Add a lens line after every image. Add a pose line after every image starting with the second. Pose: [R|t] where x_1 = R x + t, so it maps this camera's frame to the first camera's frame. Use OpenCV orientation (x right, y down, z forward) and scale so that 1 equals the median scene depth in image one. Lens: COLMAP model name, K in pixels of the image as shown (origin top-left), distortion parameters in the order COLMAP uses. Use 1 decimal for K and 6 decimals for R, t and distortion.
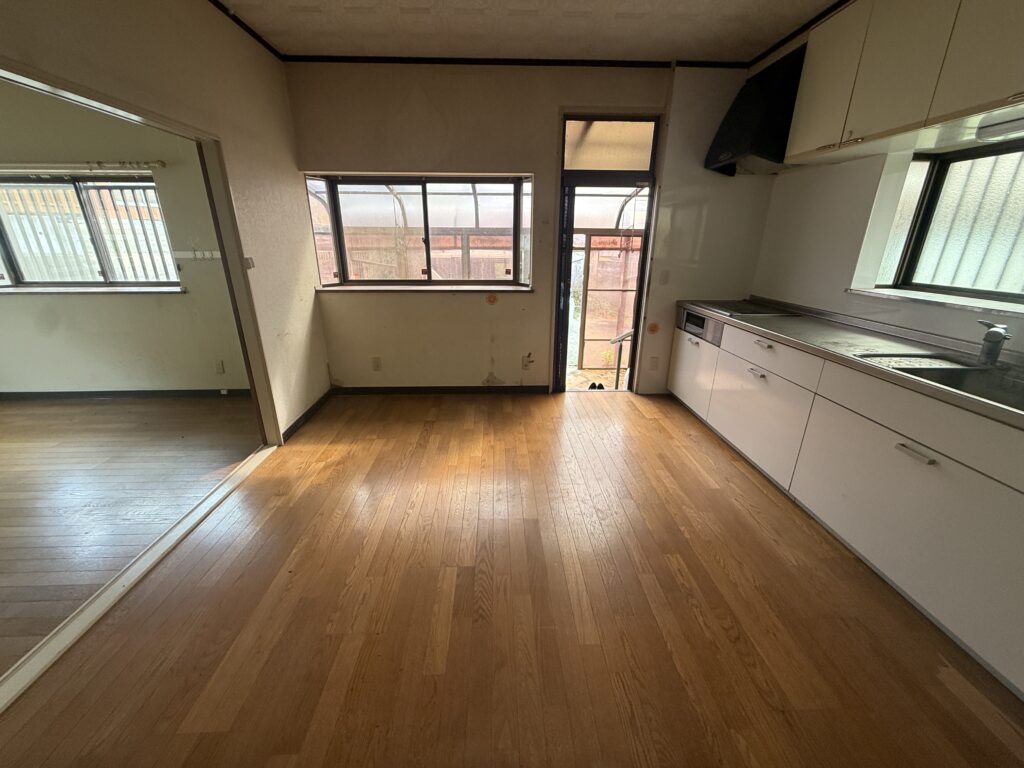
lens RADIAL K [[410.0, 0, 512.1], [0, 410.0, 386.1], [0, 0, 1]] dist [0.000350, -0.000572]
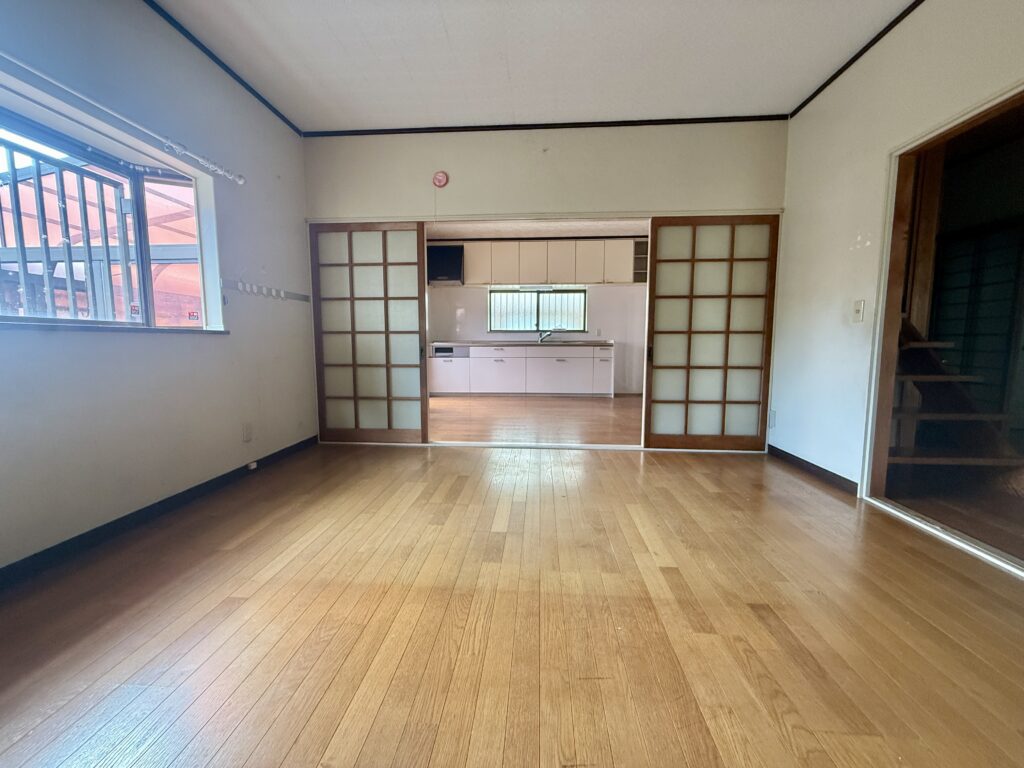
lens RADIAL K [[410.0, 0, 511.8], [0, 410.0, 385.0], [0, 0, 1]] dist [0.000350, -0.000572]
pose [[0.110949, -0.104574, 0.988309, -1.624221], [0.330519, 0.941725, 0.062541, -0.017144], [-0.937255, 0.319716, 0.139047, 0.484279]]
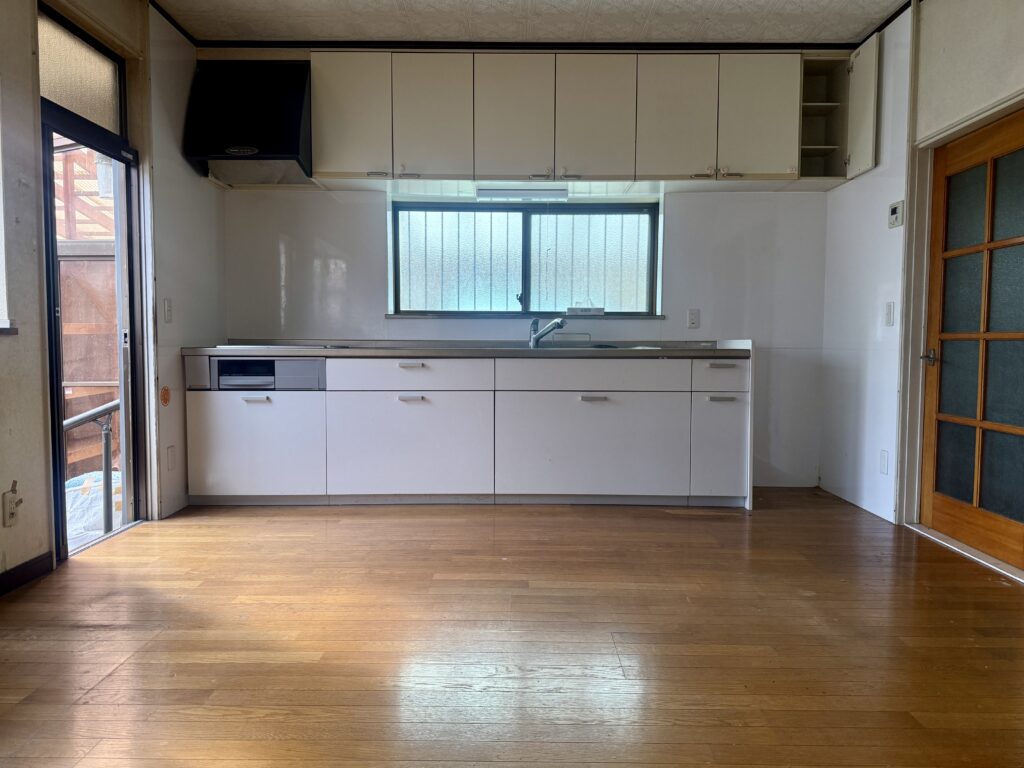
lens RADIAL K [[718.9, 0, 513.4], [0, 718.9, 385.7], [0, 0, 1]] dist [-0.001037, -0.001532]
pose [[0.047099, -0.064187, 0.996826, -0.745713], [0.327971, 0.943603, 0.045263, -0.048195], [-0.943513, 0.324798, 0.065494, 0.548838]]
